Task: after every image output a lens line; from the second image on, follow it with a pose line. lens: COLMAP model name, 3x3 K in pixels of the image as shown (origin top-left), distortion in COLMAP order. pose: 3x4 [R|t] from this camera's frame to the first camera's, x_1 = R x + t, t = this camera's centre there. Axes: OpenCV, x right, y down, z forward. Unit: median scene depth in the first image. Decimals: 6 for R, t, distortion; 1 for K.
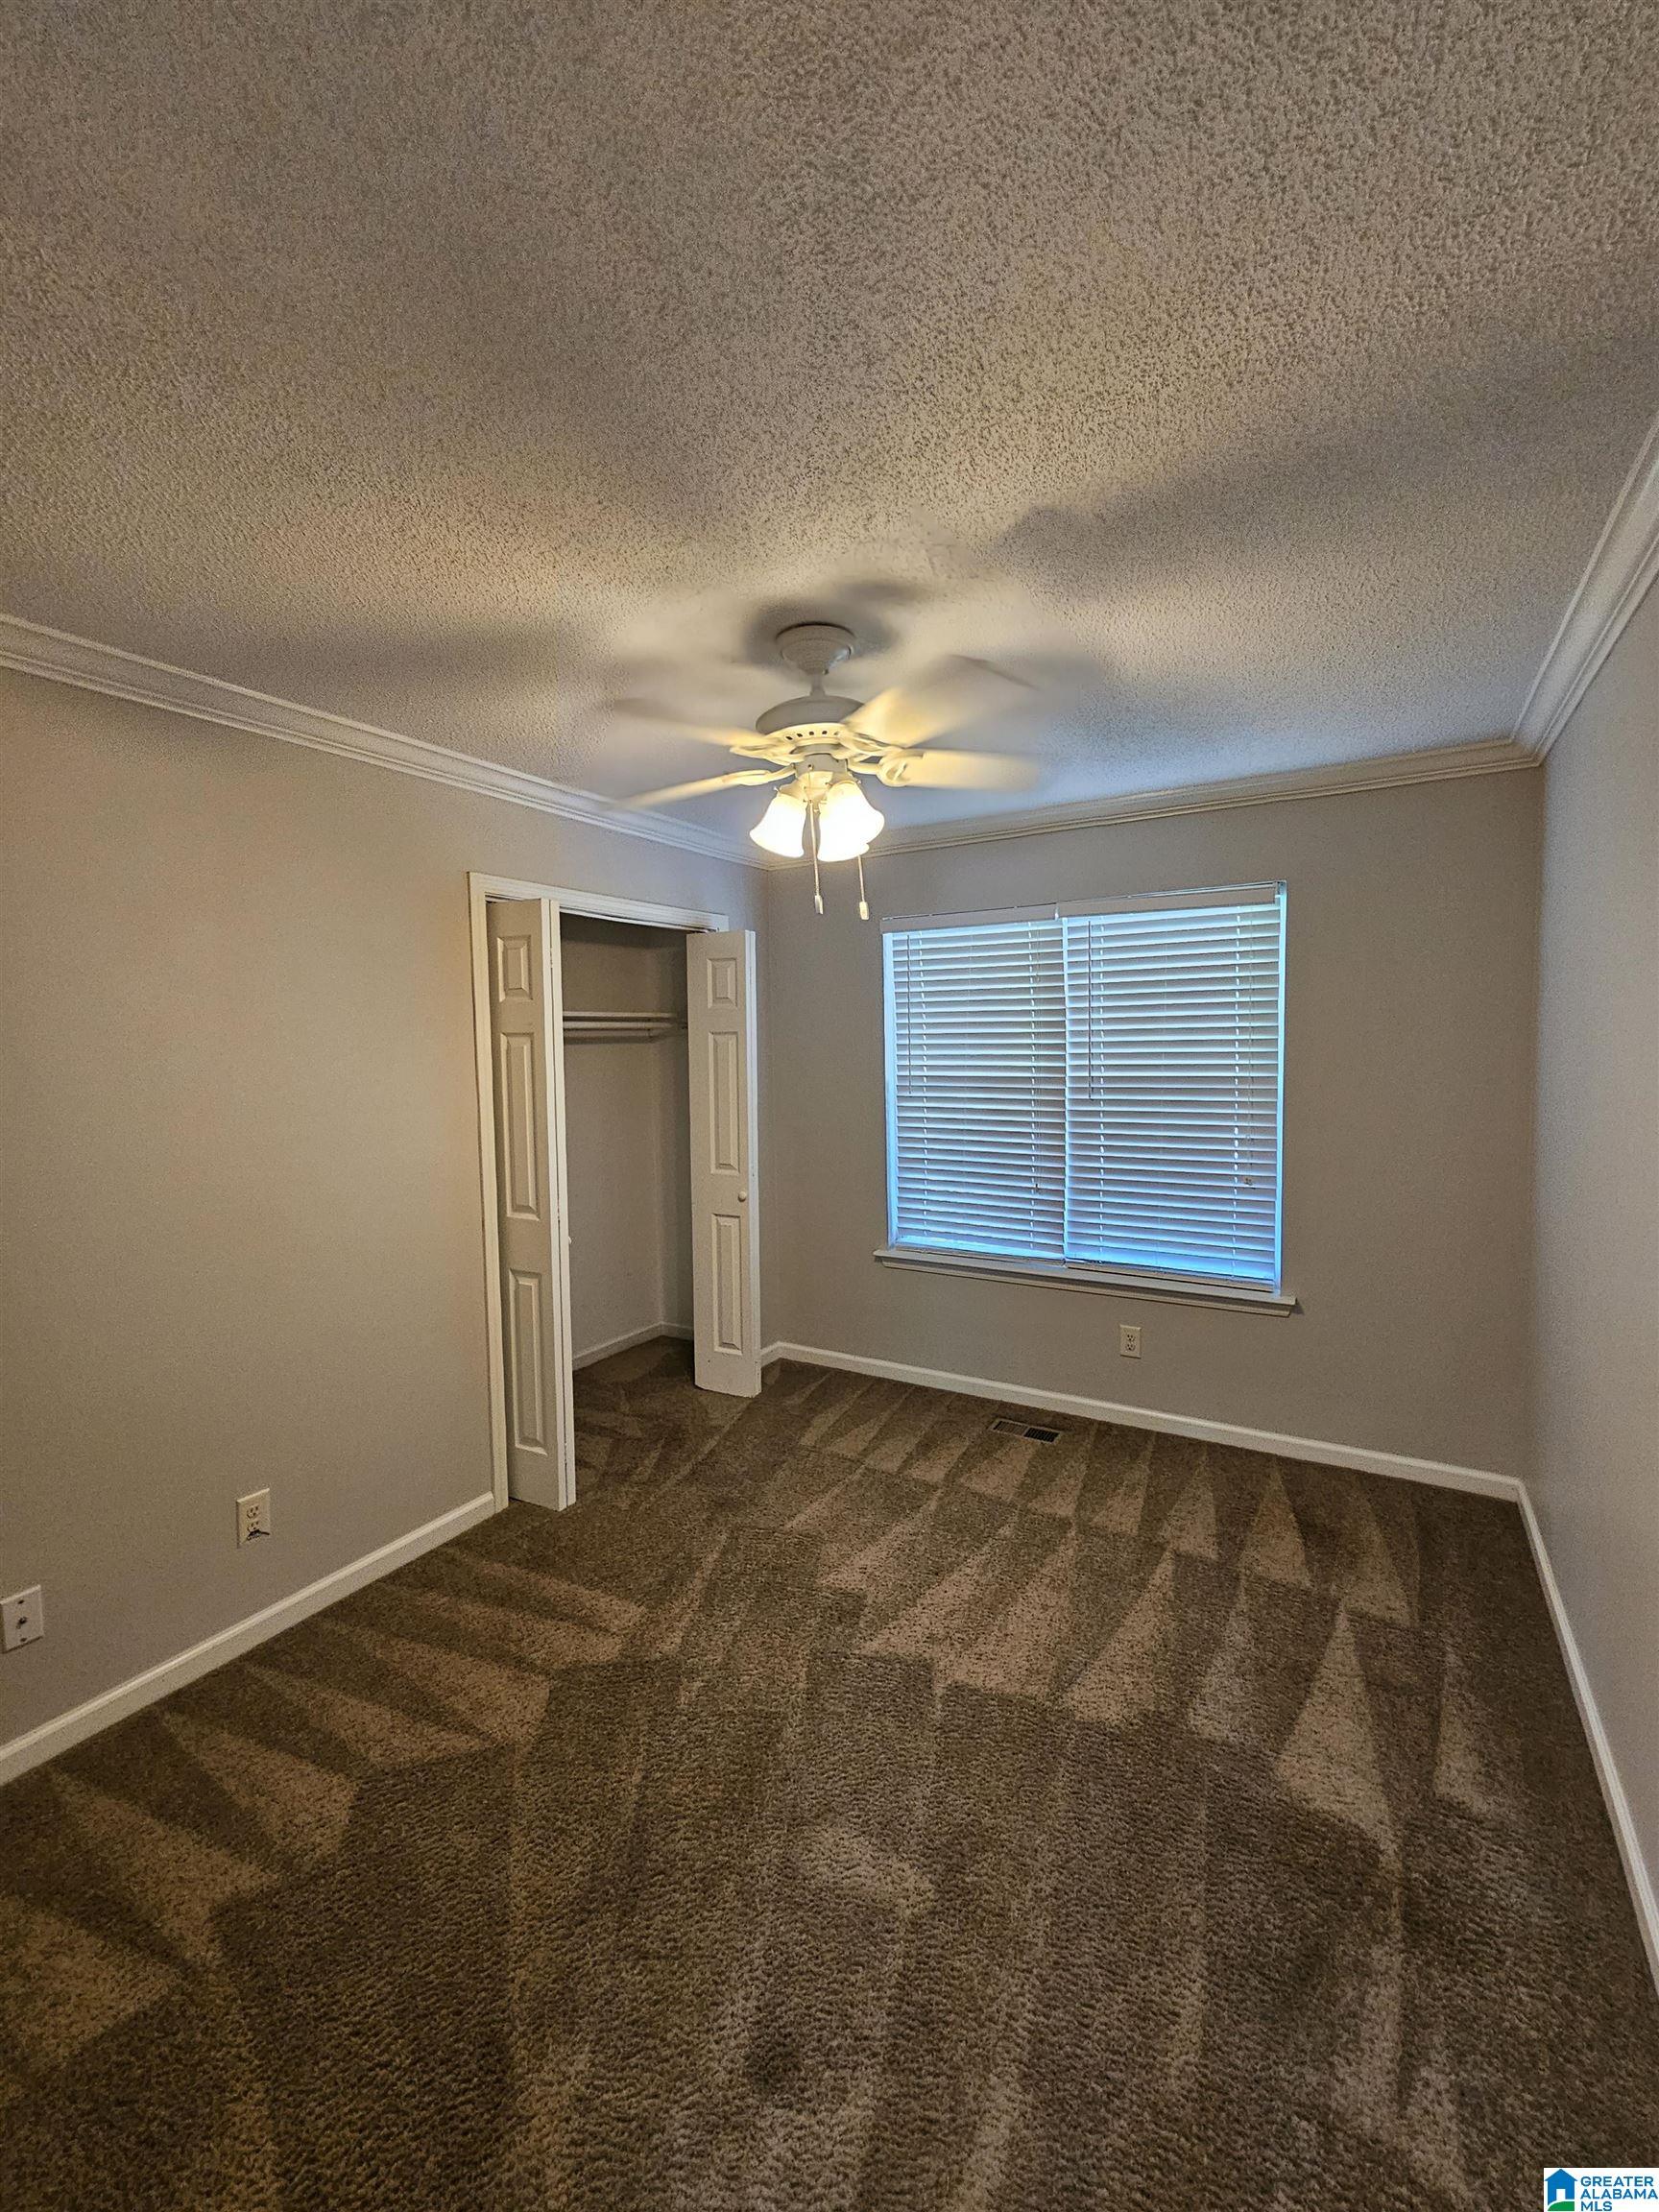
lens RADIAL K [[931.2, 0, 822.3], [0, 931.2, 1095.1], [0, 0, 1]] dist [0.002958, -0.002290]
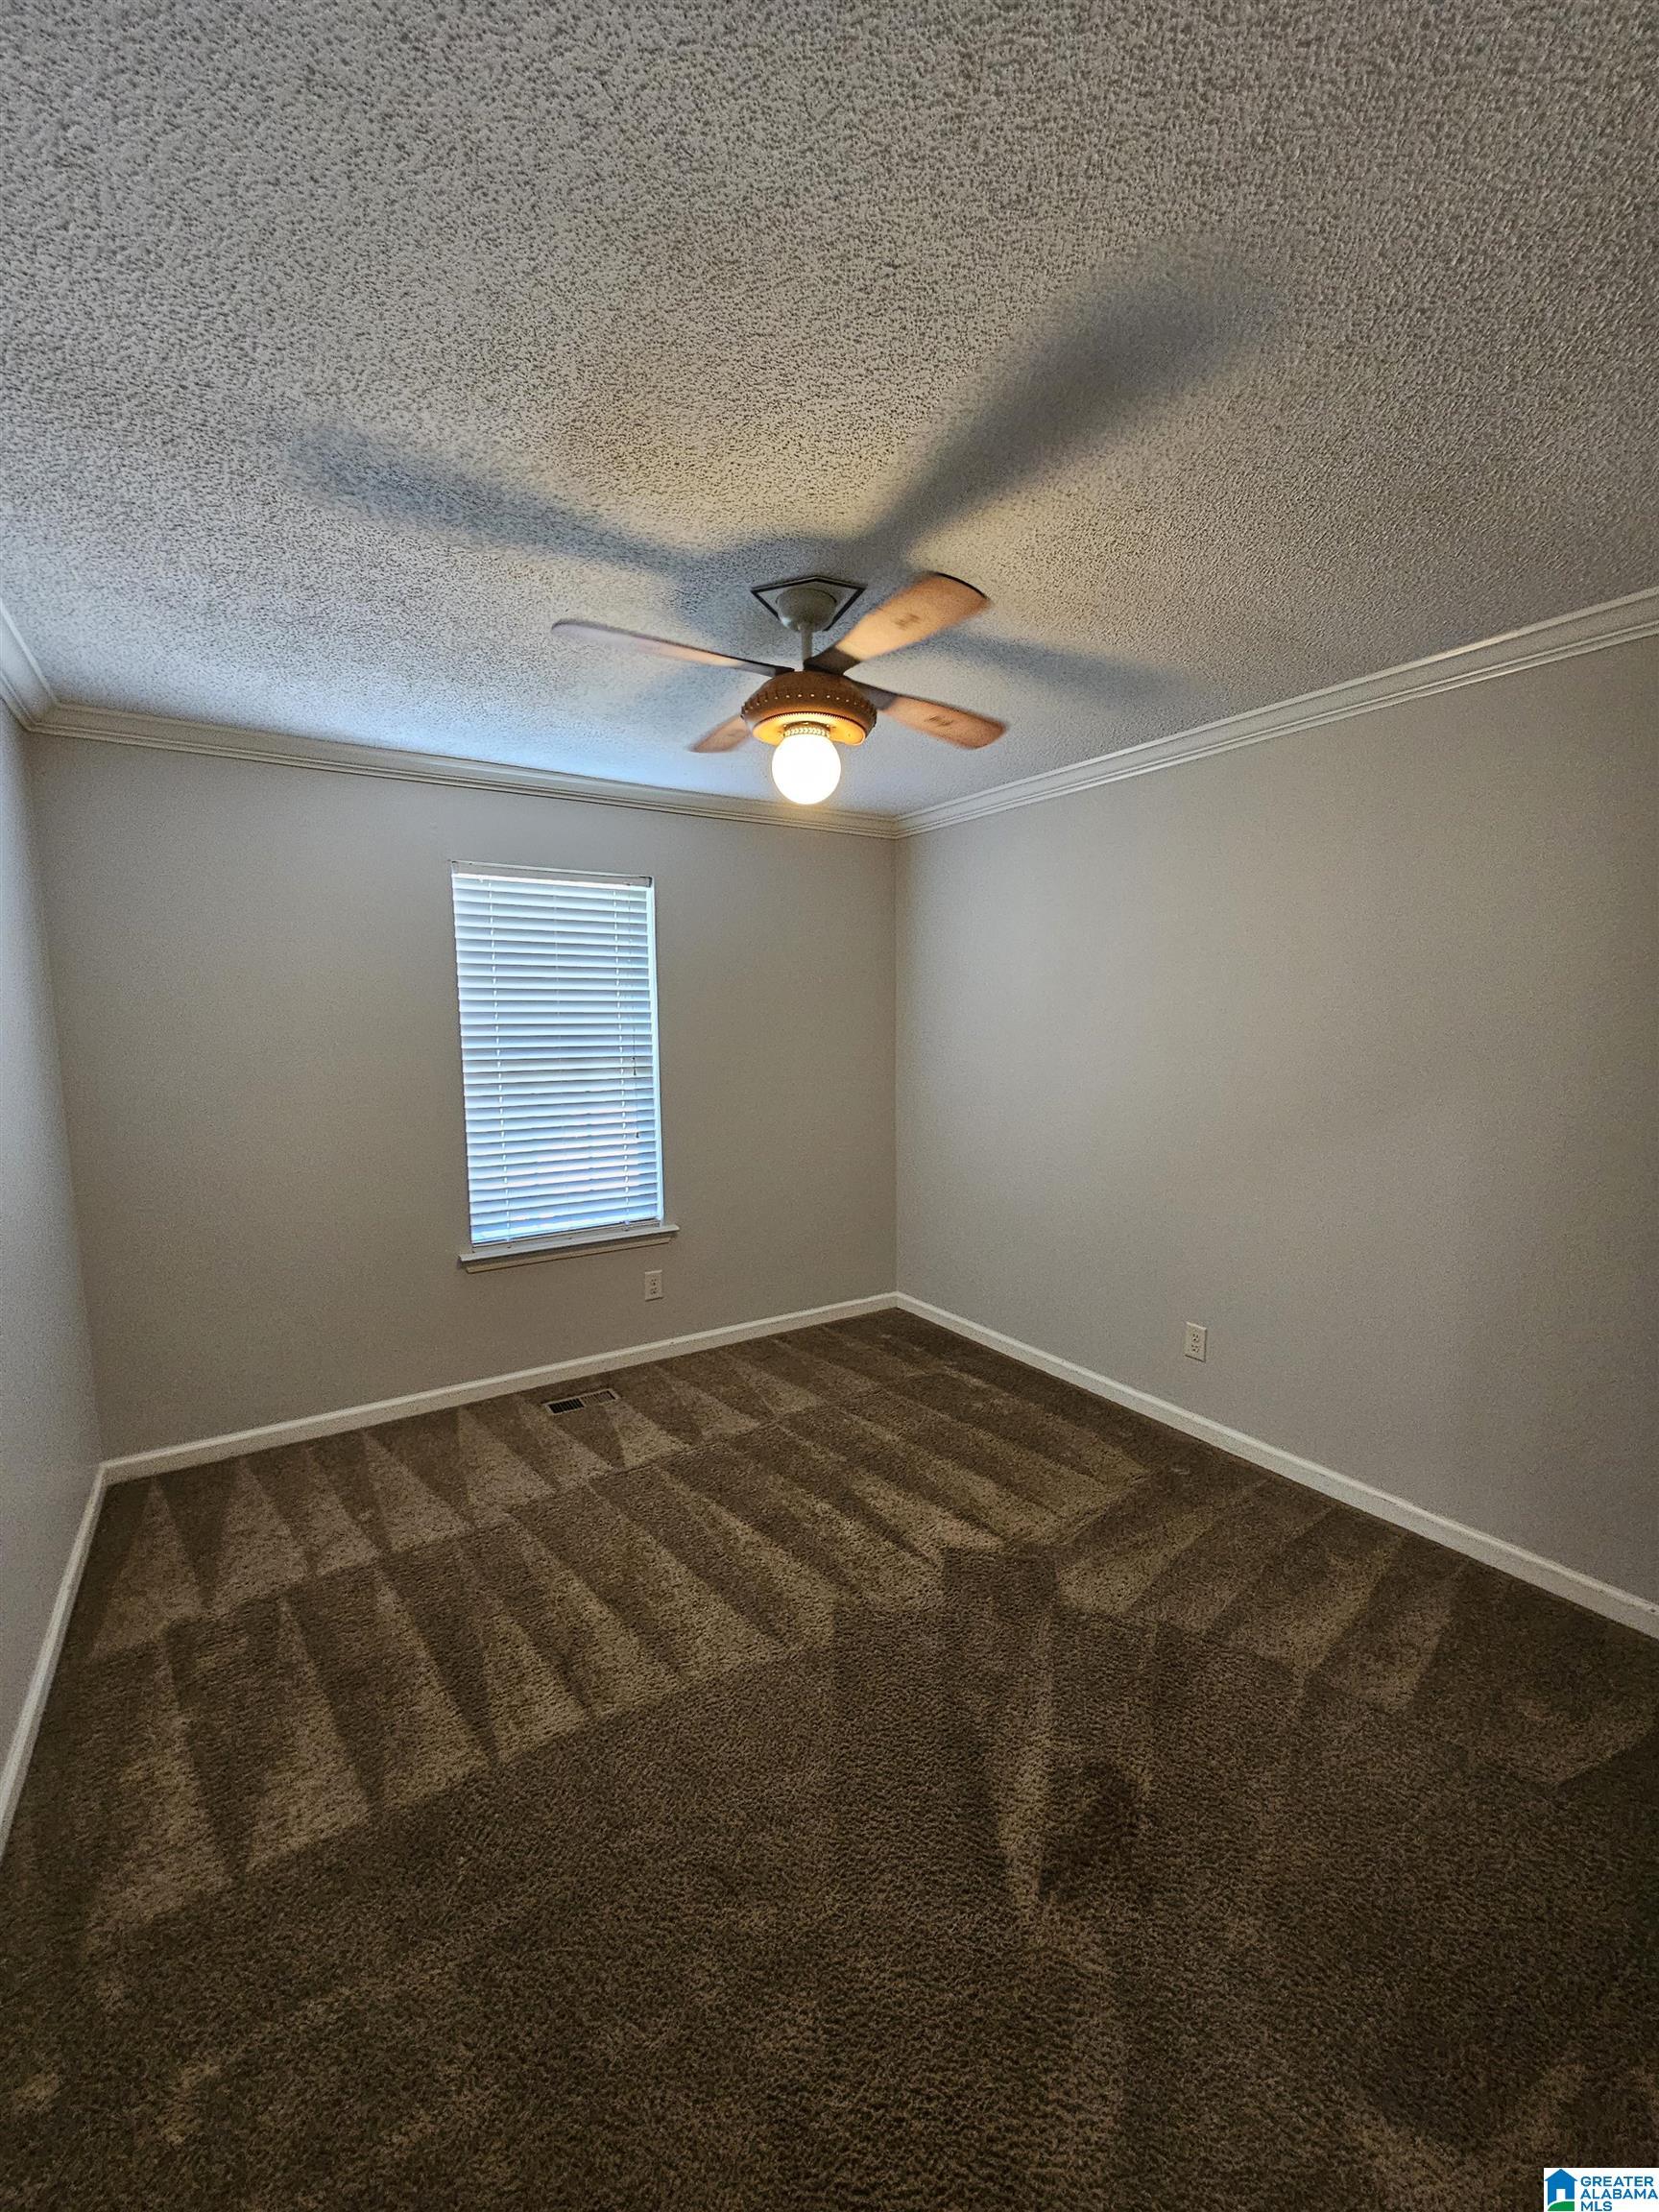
lens RADIAL K [[931.2, 0, 822.3], [0, 931.2, 1095.1], [0, 0, 1]] dist [0.002958, -0.002290]
pose [[0.428005, -0.067956, 0.901218, -0.543585], [0.046185, 0.997511, 0.053283, -0.007998], [-0.902595, 0.018817, 0.430079, 0.331424]]
